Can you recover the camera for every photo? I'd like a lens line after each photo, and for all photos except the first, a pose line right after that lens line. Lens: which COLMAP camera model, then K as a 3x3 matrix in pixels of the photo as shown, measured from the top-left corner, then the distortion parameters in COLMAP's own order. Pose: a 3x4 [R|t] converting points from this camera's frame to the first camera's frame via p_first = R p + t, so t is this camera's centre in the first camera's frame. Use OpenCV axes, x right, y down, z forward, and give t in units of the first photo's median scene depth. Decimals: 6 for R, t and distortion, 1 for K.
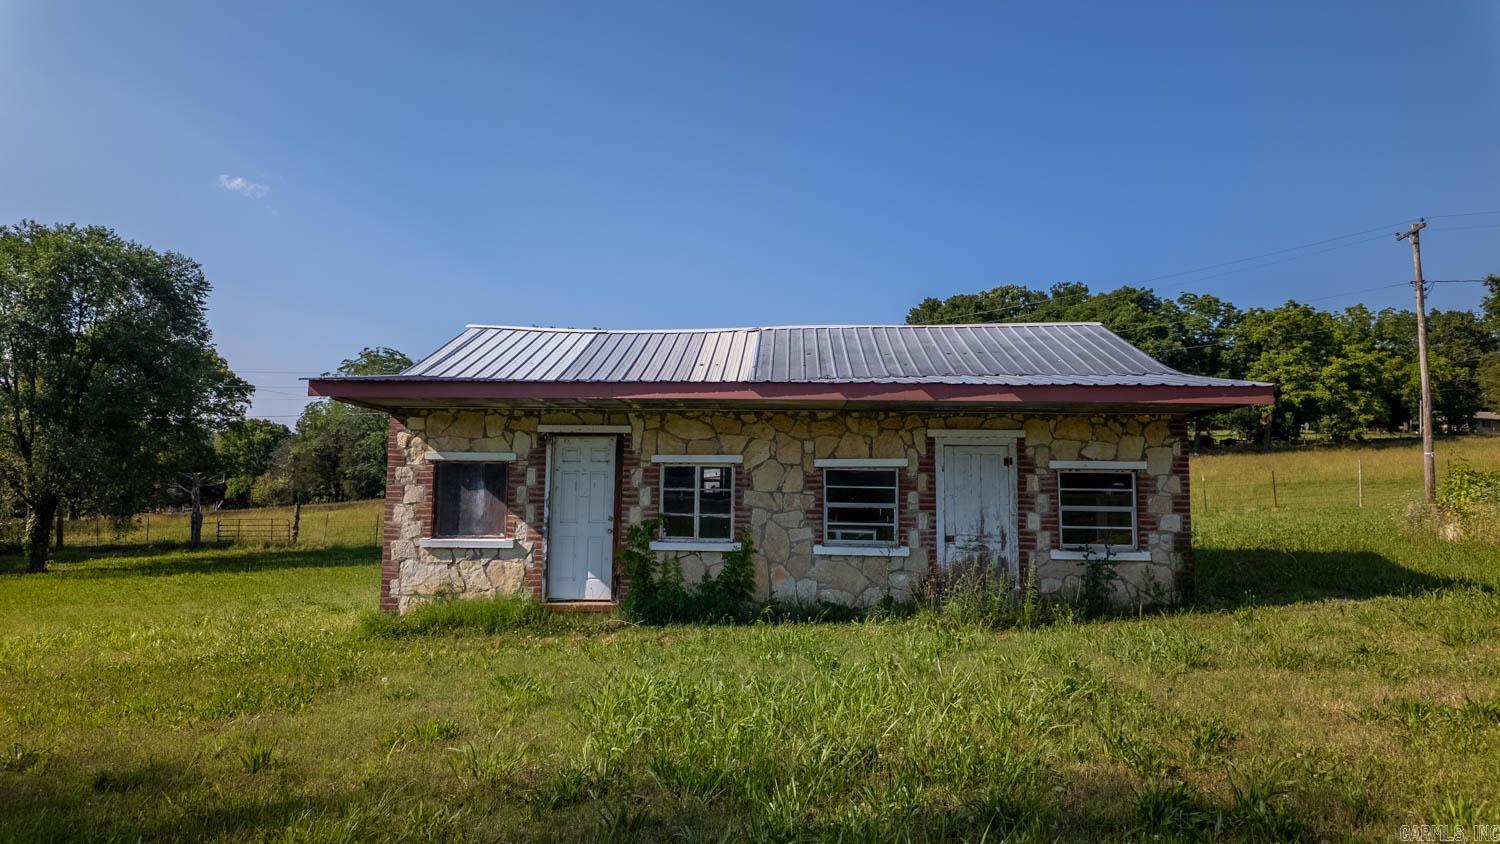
lens RADIAL K [[882.5, 0, 750.0], [0, 882.5, 422.0], [0, 0, 1]] dist [0.089628, -0.078955]
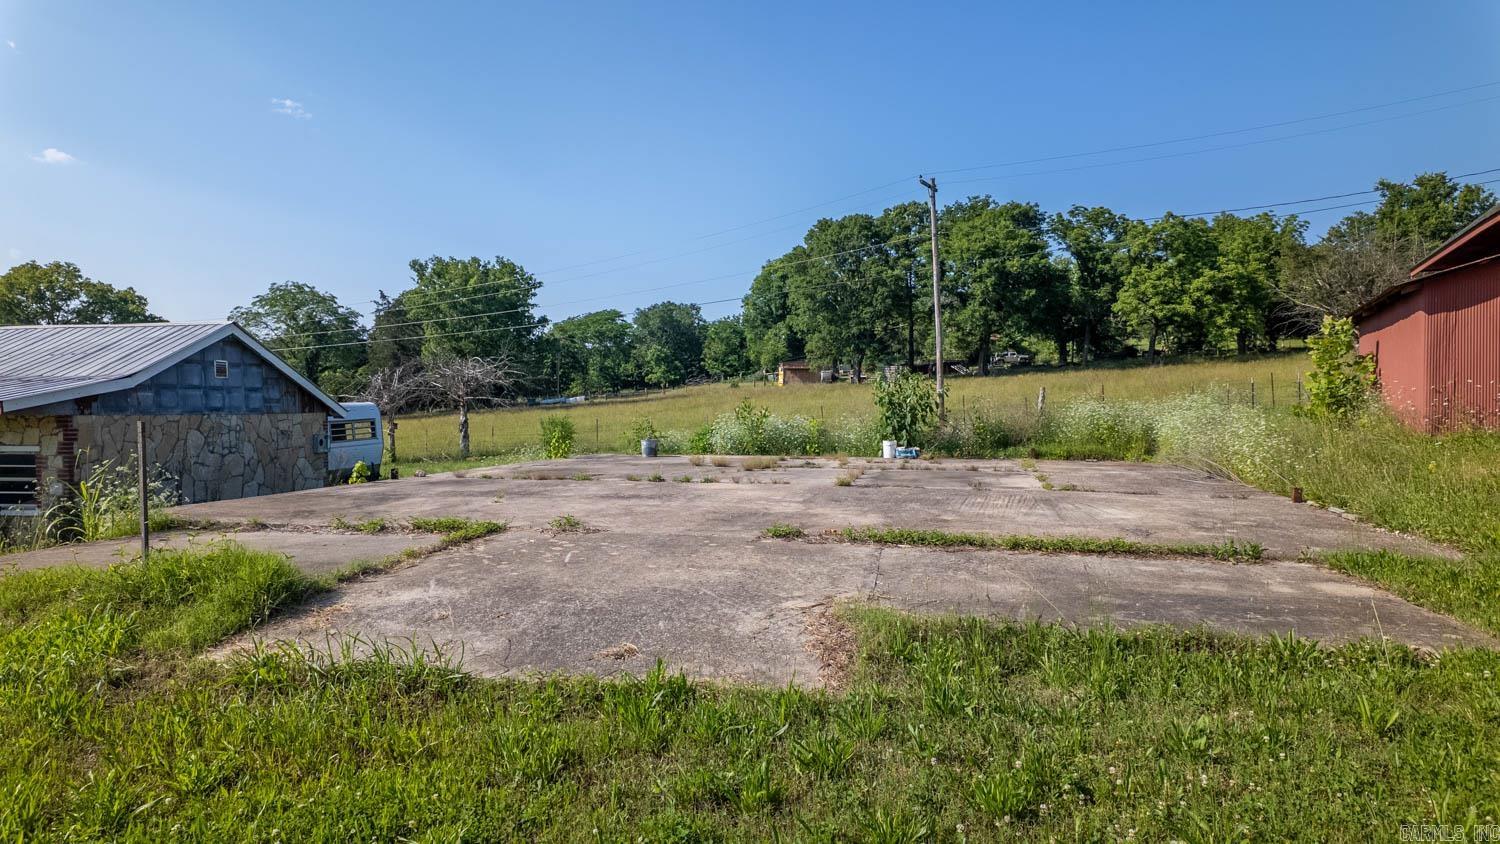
lens RADIAL K [[882.5, 0, 750.0], [0, 882.5, 422.0], [0, 0, 1]] dist [0.089628, -0.078955]
pose [[0.996200, -0.010561, -0.086456, 1.648428], [0.019442, 0.994540, 0.102526, -0.115118], [0.084901, -0.103817, 0.990966, -0.299553]]
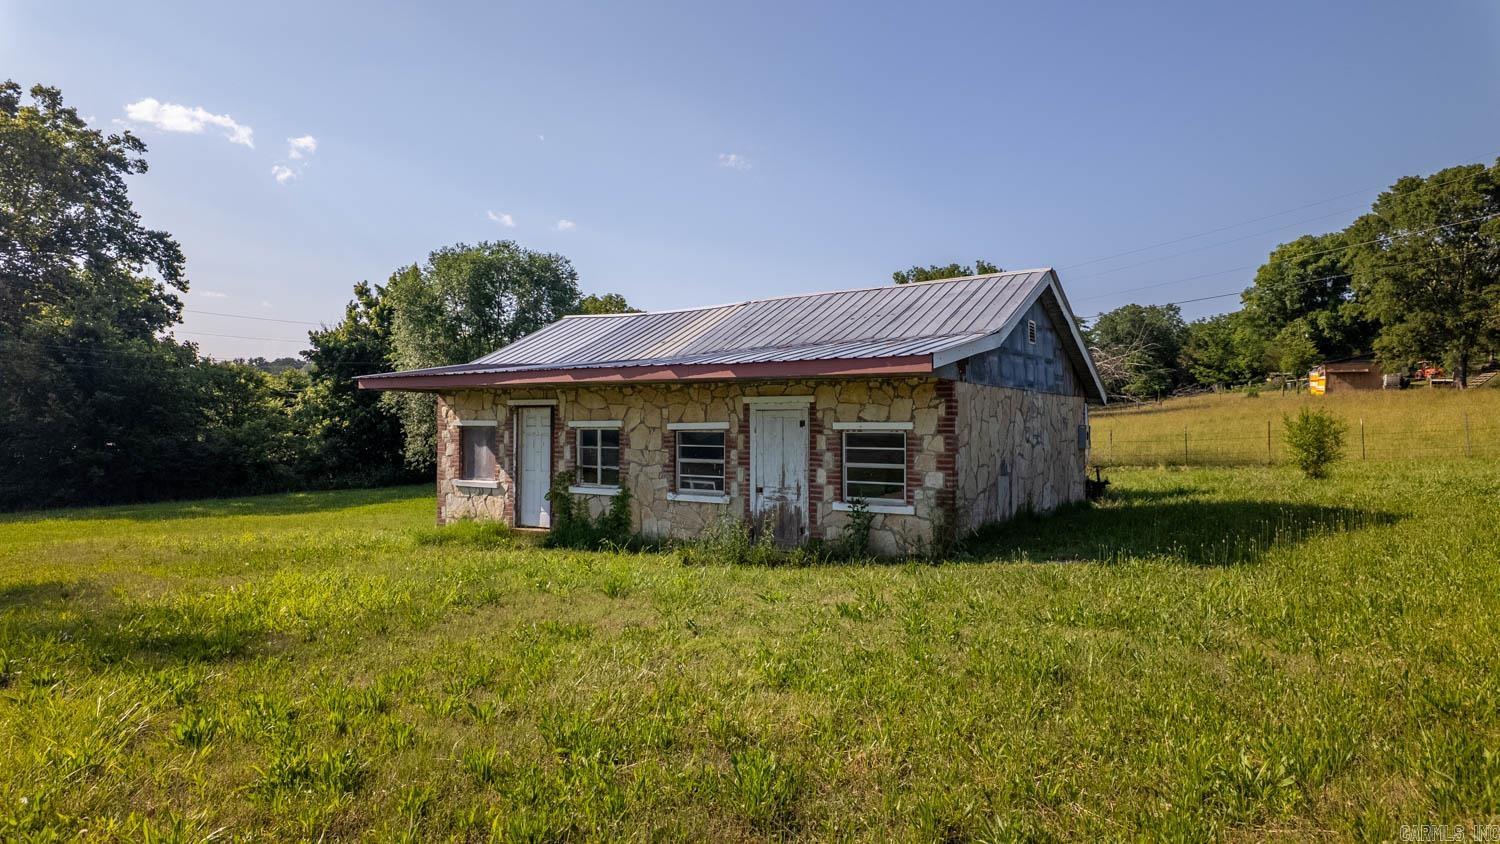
lens RADIAL K [[882.5, 0, 750.0], [0, 882.5, 422.0], [0, 0, 1]] dist [0.089628, -0.078955]
pose [[0.863998, -0.011039, -0.503375, 0.793588], [0.050476, 0.996622, 0.064782, -0.033715], [0.500959, -0.081380, 0.861636, -0.004014]]
